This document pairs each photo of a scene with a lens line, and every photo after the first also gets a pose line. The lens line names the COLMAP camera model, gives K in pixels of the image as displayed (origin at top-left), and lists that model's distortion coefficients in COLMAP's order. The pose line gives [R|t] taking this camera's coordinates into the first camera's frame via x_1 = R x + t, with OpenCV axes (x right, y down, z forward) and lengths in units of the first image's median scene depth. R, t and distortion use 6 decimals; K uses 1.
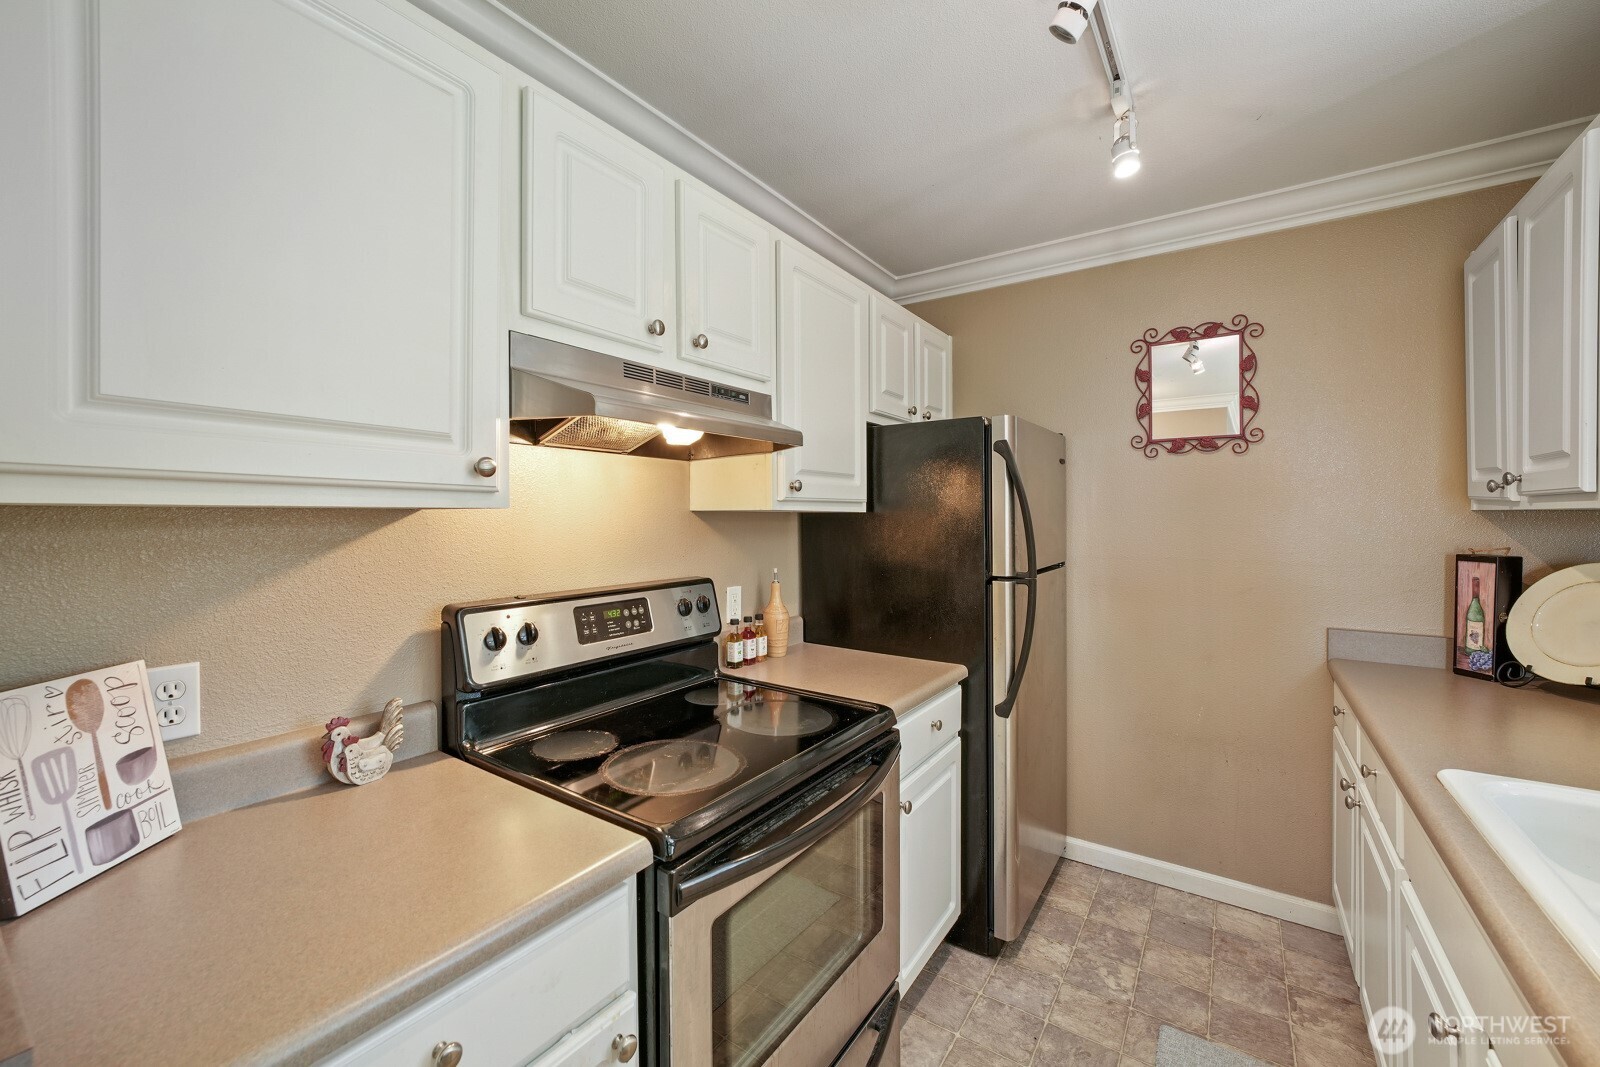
lens RADIAL K [[642.1, 0, 777.6], [0, 642.1, 522.2], [0, 0, 1]] dist [-0.004755, 0.000211]
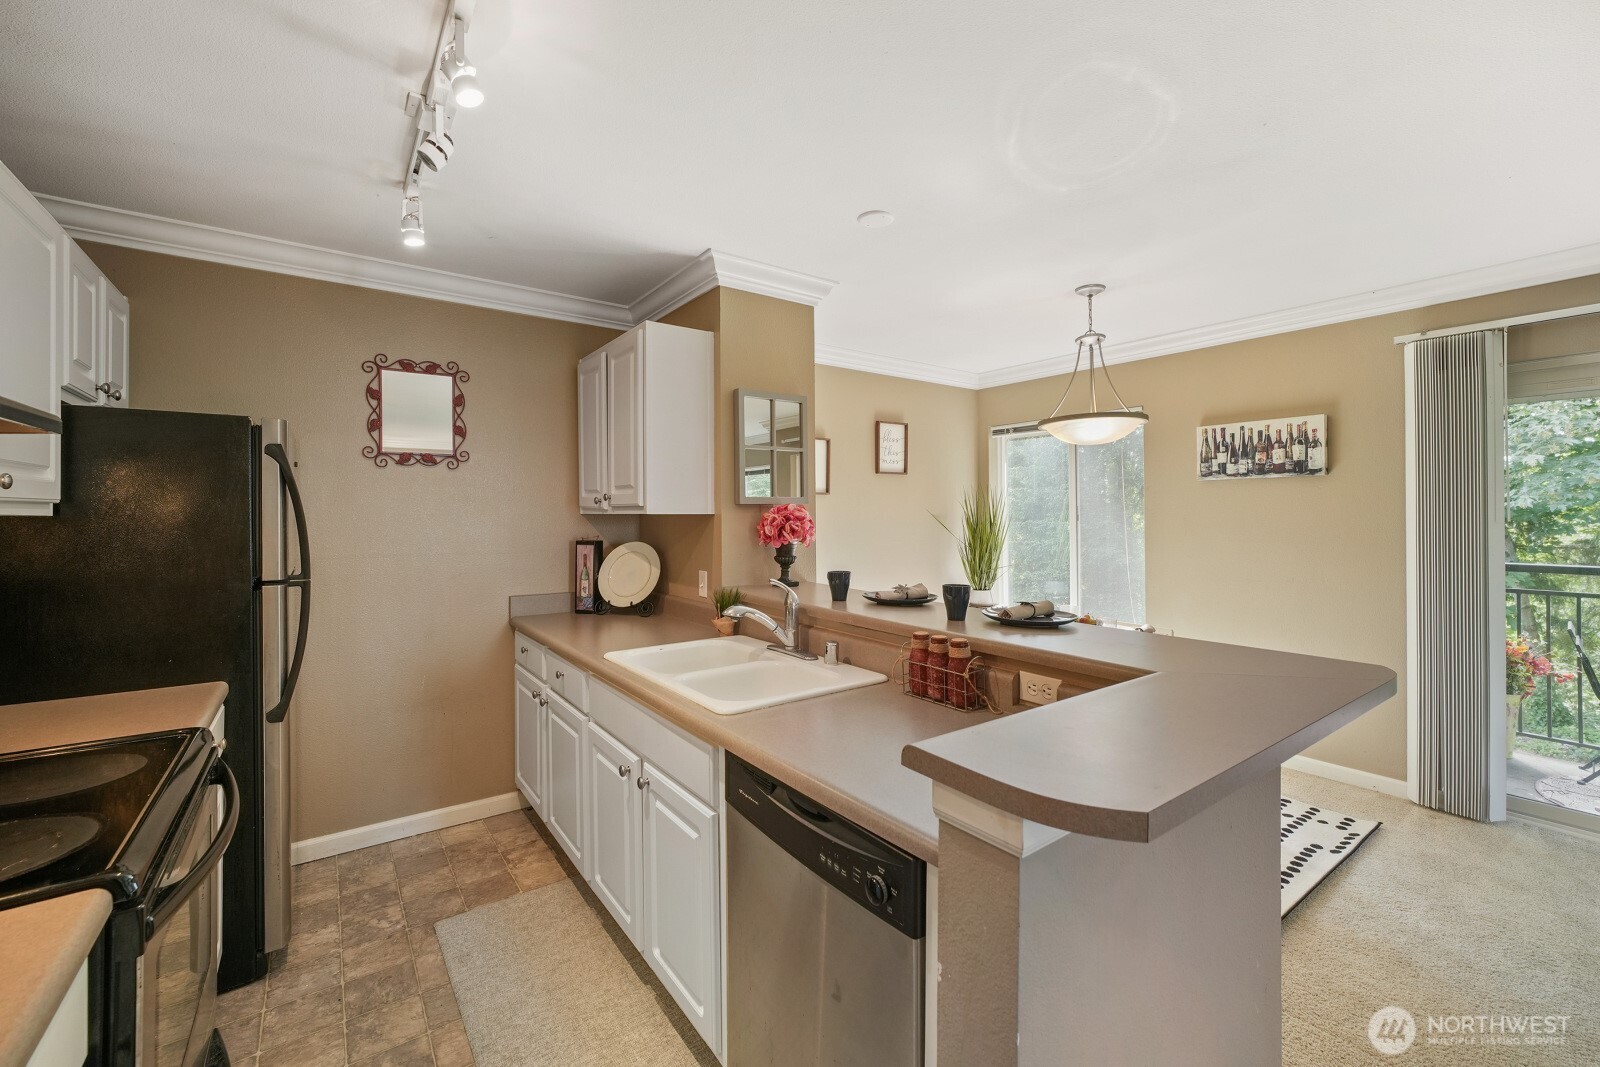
lens RADIAL K [[647.6, 0, 813.7], [0, 647.6, 504.2], [0, 0, 1]] dist [-0.015943, 0.000160]
pose [[0.307576, 0.014521, 0.951413, -0.327576], [0.012395, 0.999738, -0.019266, -0.004225], [-0.951443, 0.017718, 0.307315, -0.096773]]
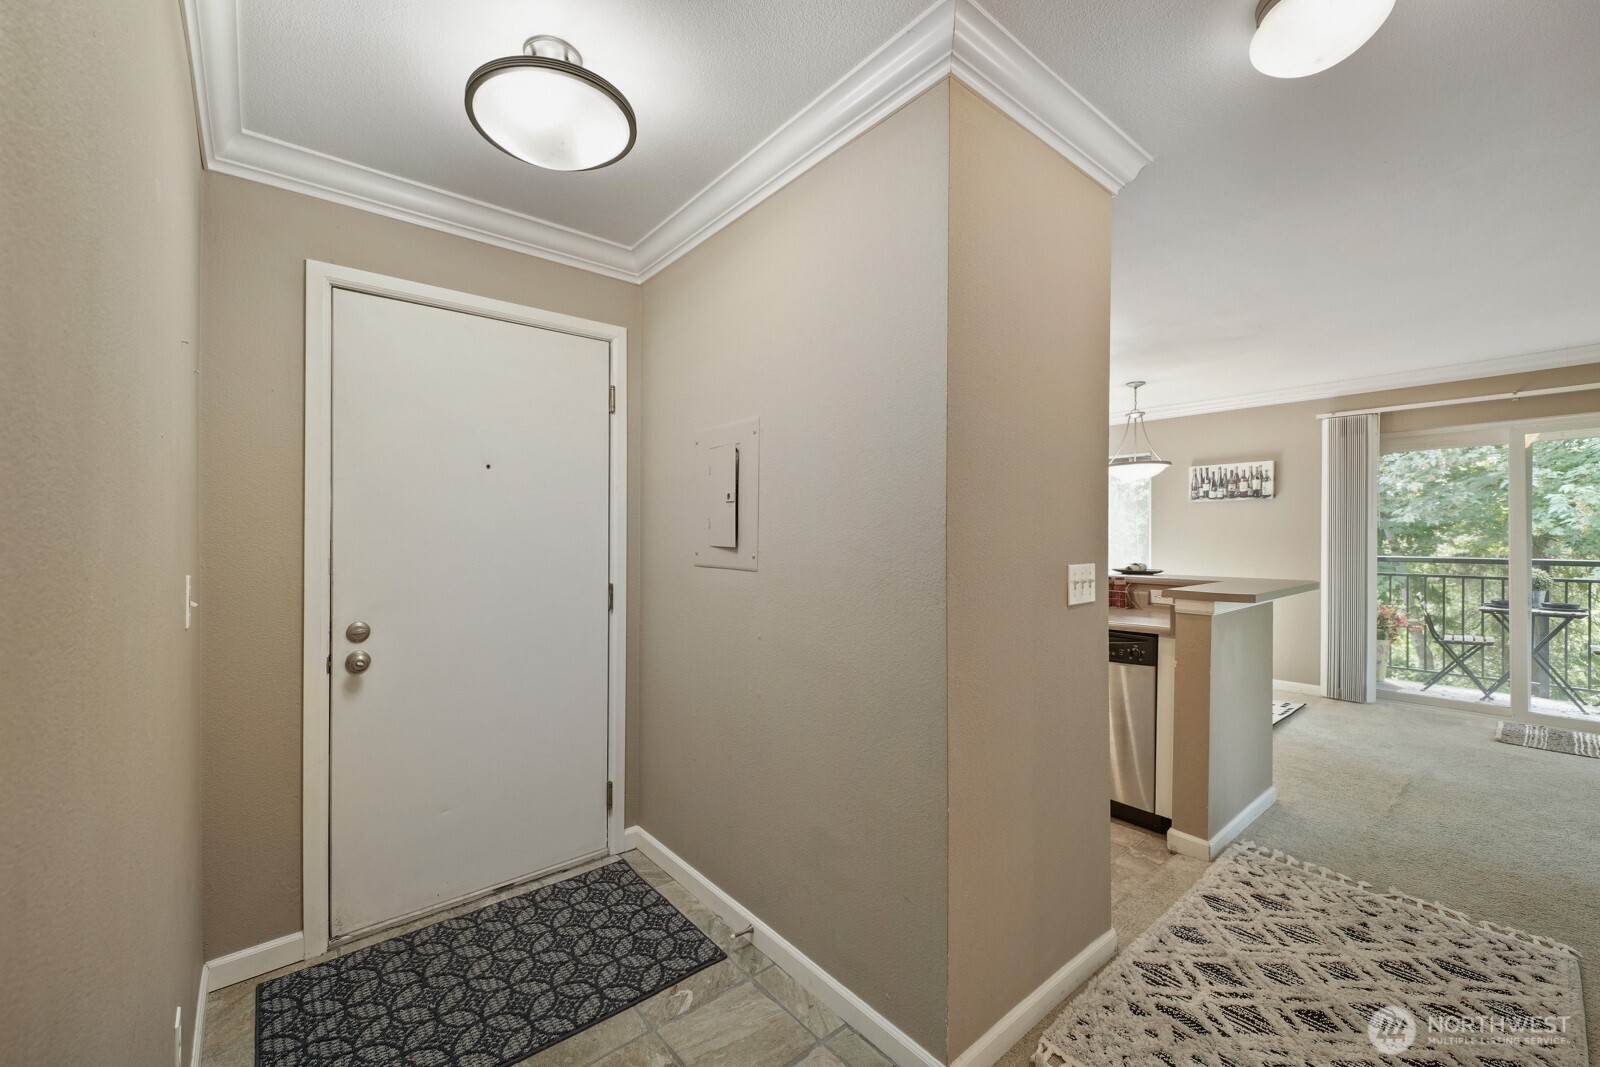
lens RADIAL K [[642.6, 0, 781.1], [0, 642.6, 535.0], [0, 0, 1]] dist [-0.000425, -0.011034]
pose [[0.261850, -0.001624, 0.965107, -1.469323], [0.013398, 0.999908, -0.001953, 0.033849], [-0.965016, 0.013442, 0.261848, 0.441906]]
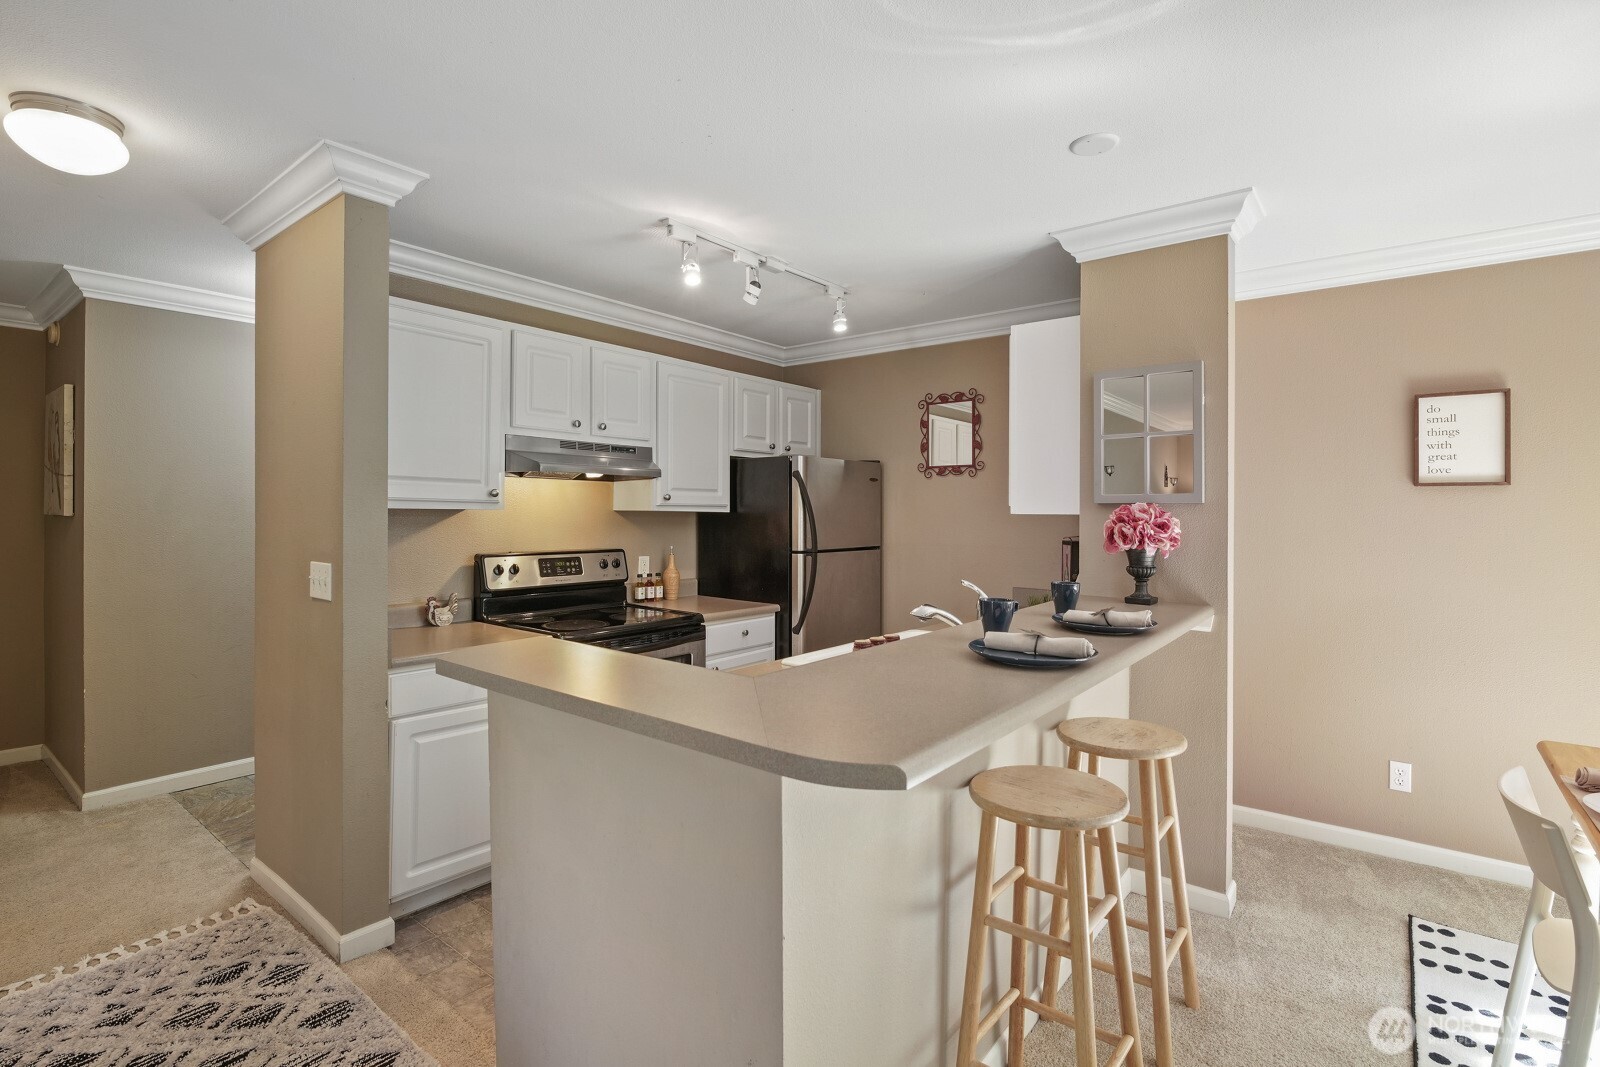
lens RADIAL K [[746.2, 0, 814.4], [0, 746.2, 513.2], [0, 0, 1]] dist [-0.003018, -0.000225]
pose [[0.999310, 0.009599, -0.035868, 0.467588], [-0.010002, 0.999889, -0.011075, 0.006460], [0.035758, 0.011426, 0.999295, -0.969208]]
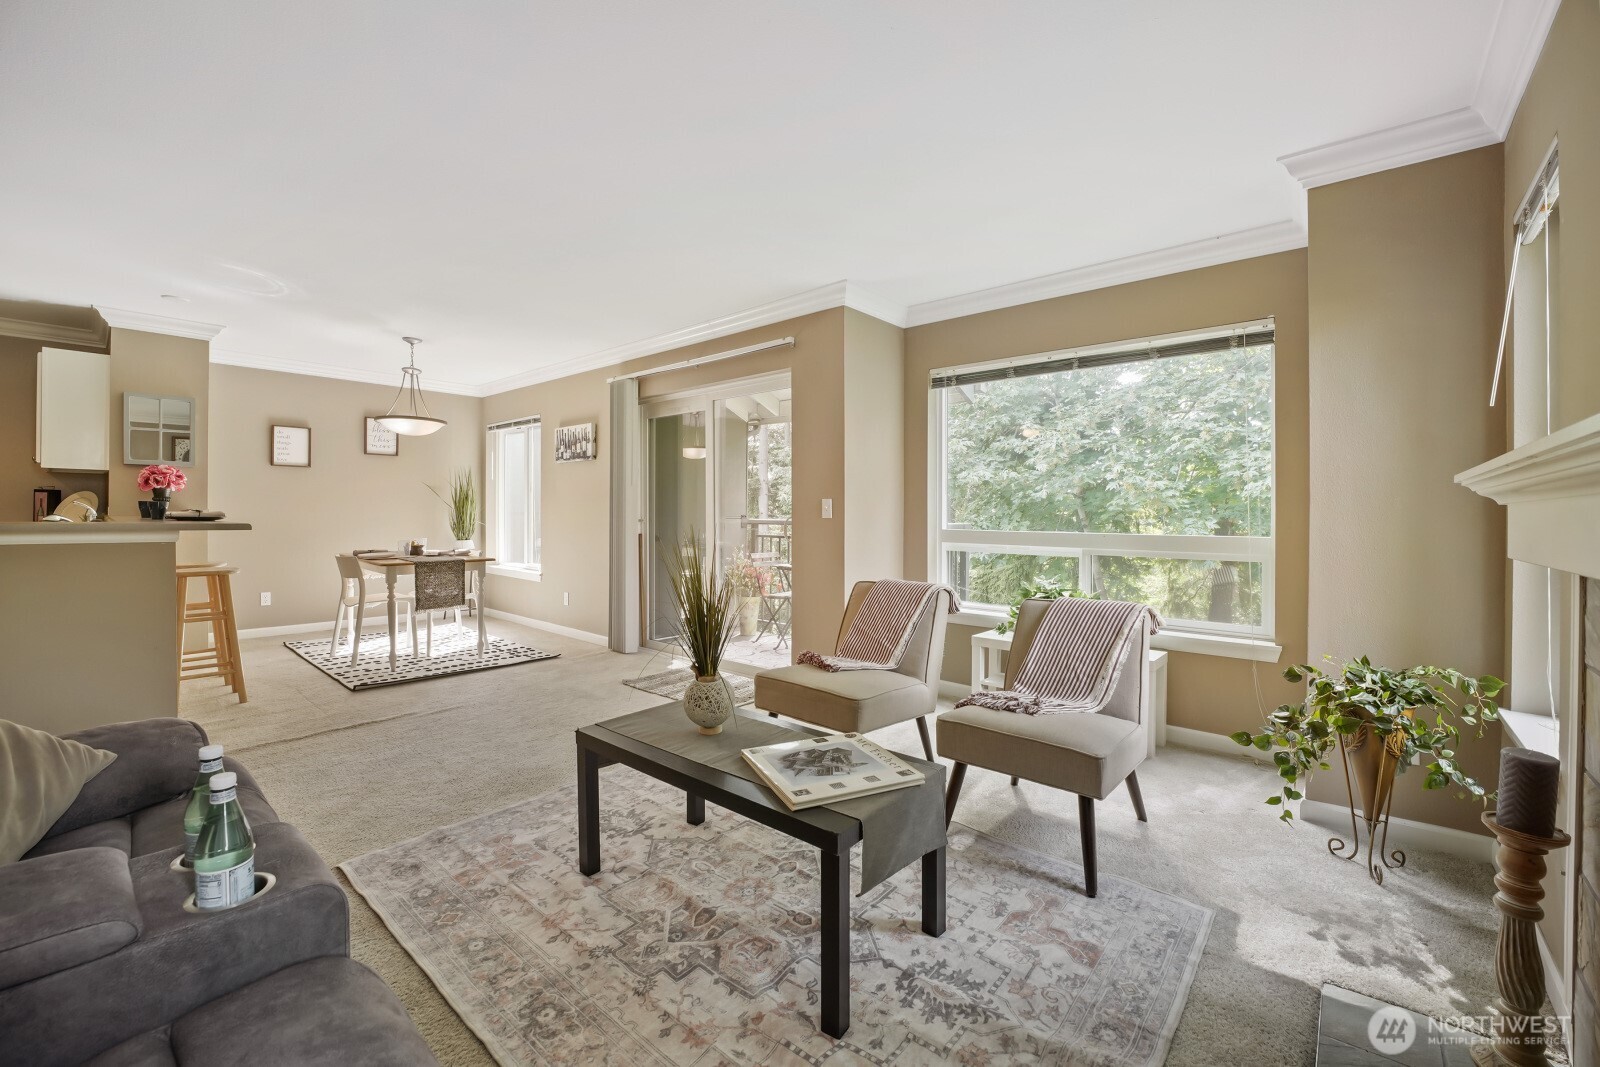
lens RADIAL K [[644.2, 0, 805.8], [0, 644.2, 513.3], [0, 0, 1]] dist [-0.002201, -0.000045]
pose [[0.087648, 0.000661, 0.996151, -1.034671], [0.001957, 0.999998, -0.000836, 0.142344], [-0.996150, 0.002023, 0.087646, -2.054976]]
